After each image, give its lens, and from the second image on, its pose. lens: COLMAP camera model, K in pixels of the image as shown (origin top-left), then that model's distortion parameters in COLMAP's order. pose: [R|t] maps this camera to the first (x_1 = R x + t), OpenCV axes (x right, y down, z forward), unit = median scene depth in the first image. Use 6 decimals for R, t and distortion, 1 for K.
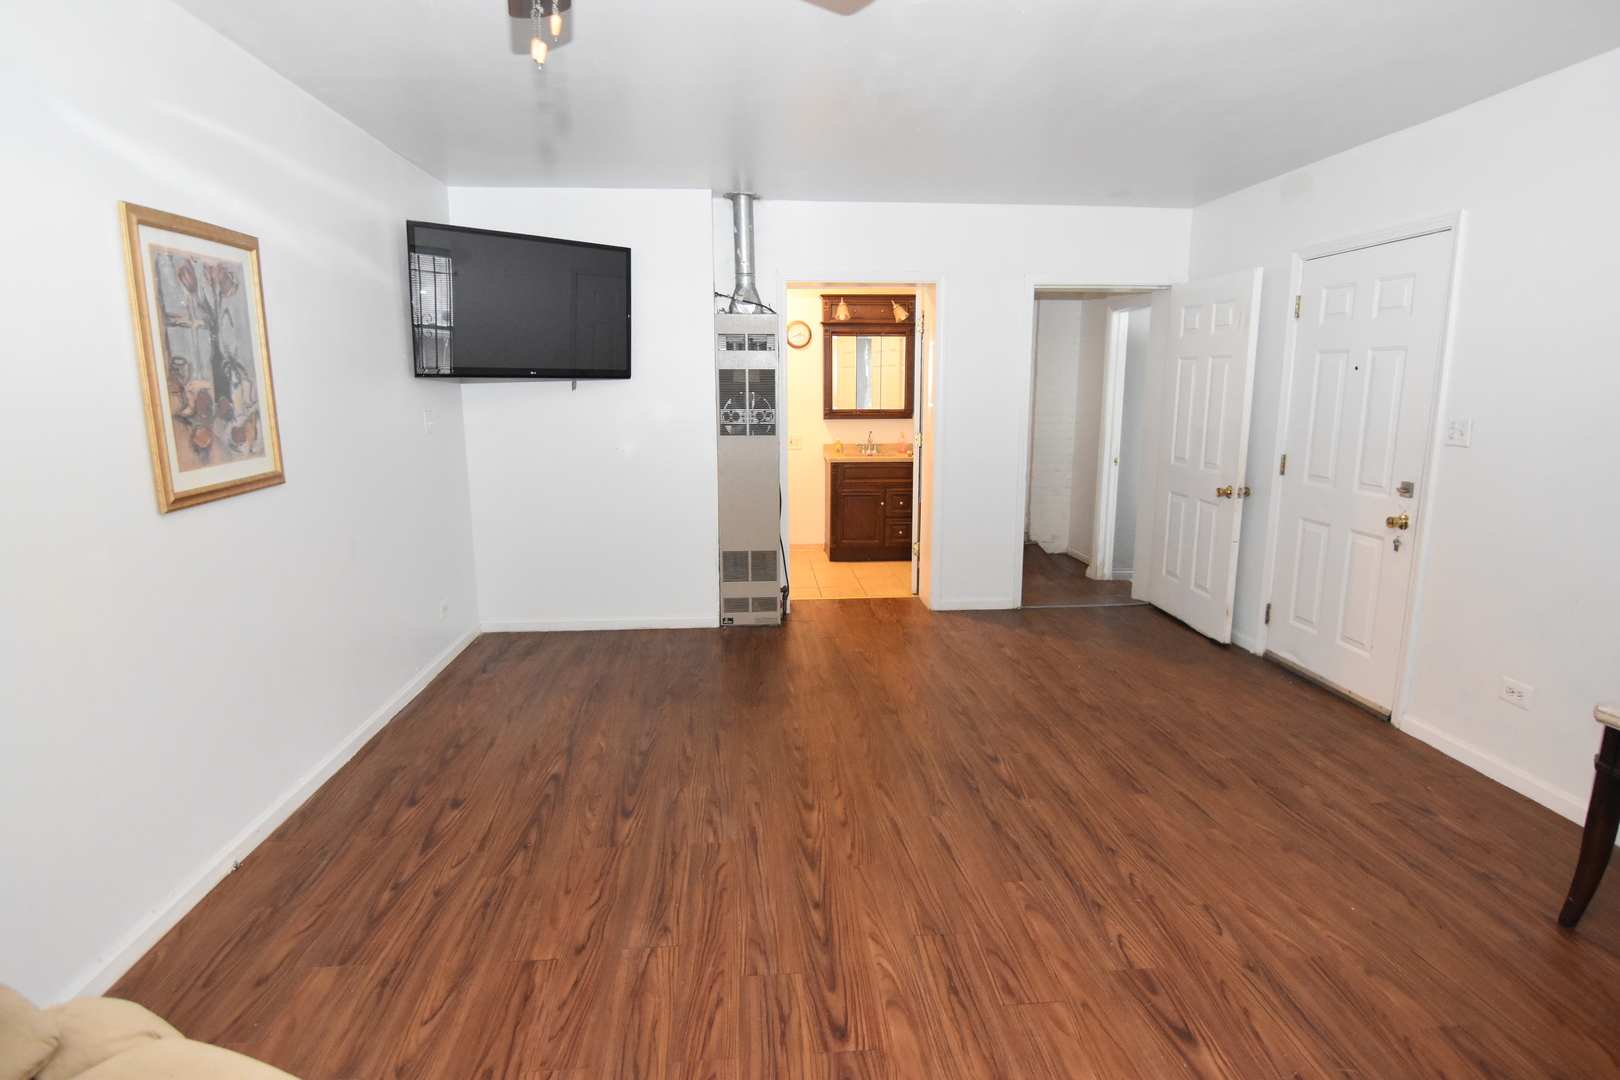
lens RADIAL K [[844.4, 0, 813.5], [0, 844.4, 539.5], [0, 0, 1]] dist [-0.012566, -0.008708]
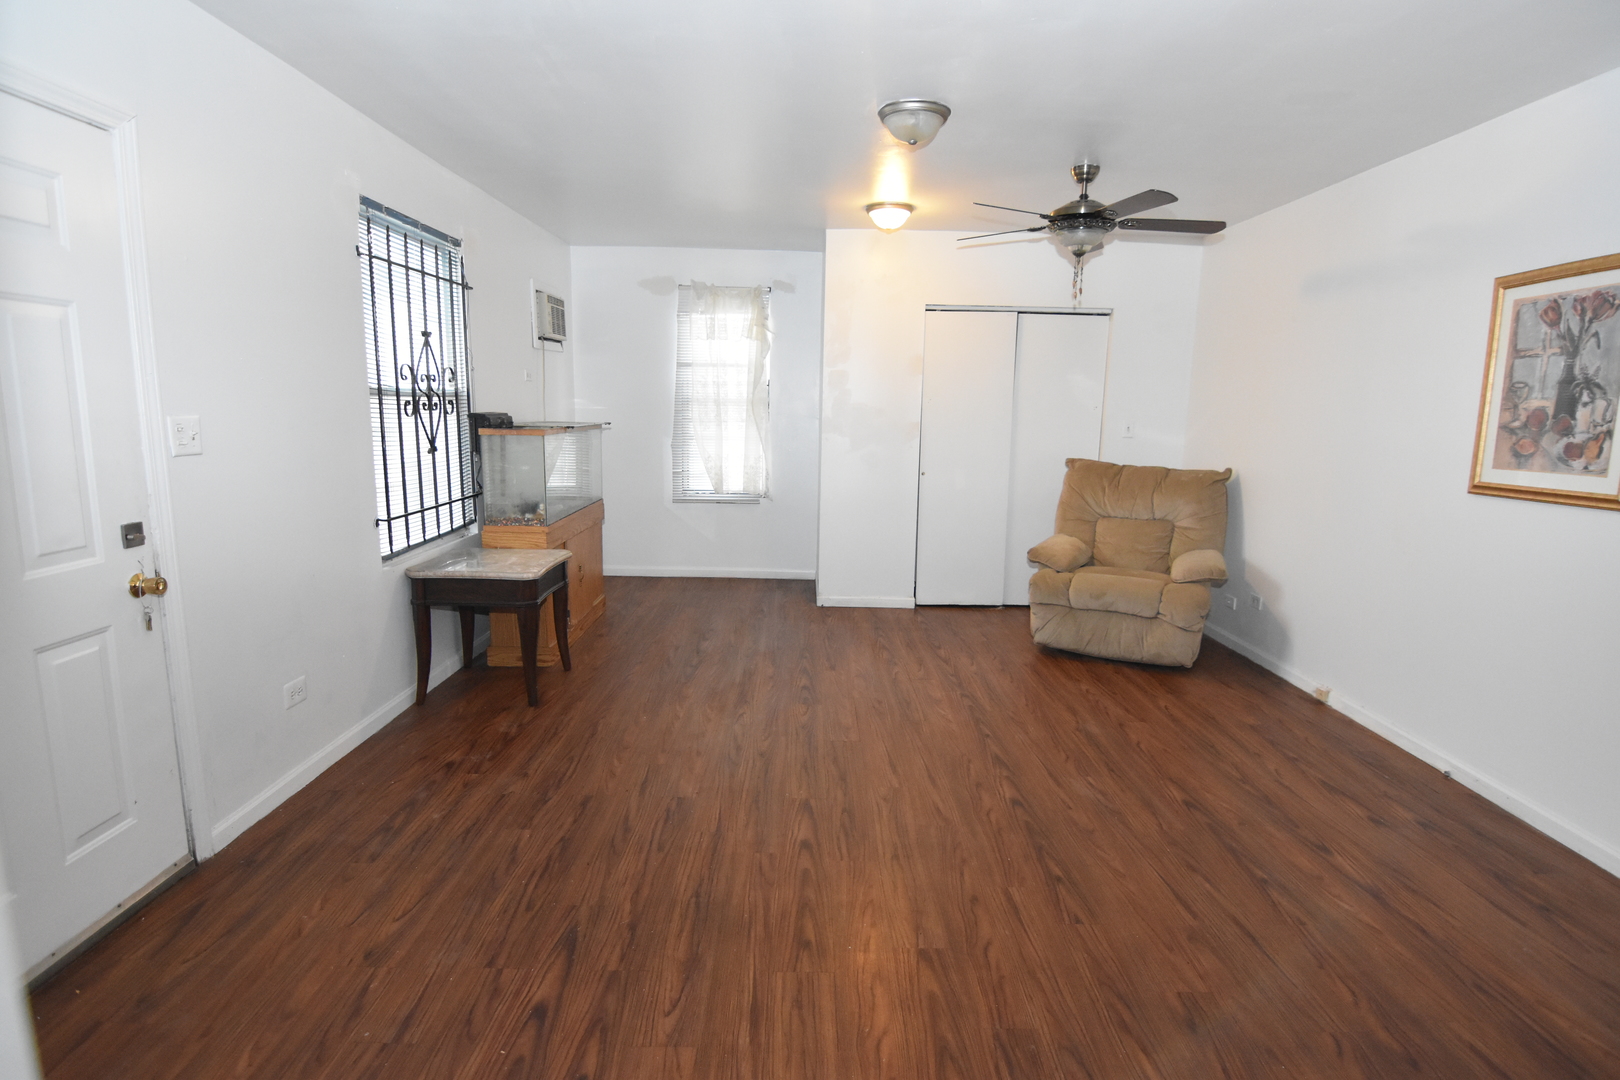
lens RADIAL K [[809.9, 0, 810.8], [0, 809.9, 537.4], [0, 0, 1]] dist [-0.011461, -0.002130]
pose [[-0.996453, -0.032033, 0.077816, 0.204272], [-0.003853, 0.941109, 0.338080, -0.367807], [-0.084063, 0.336581, -0.937895, 2.111251]]
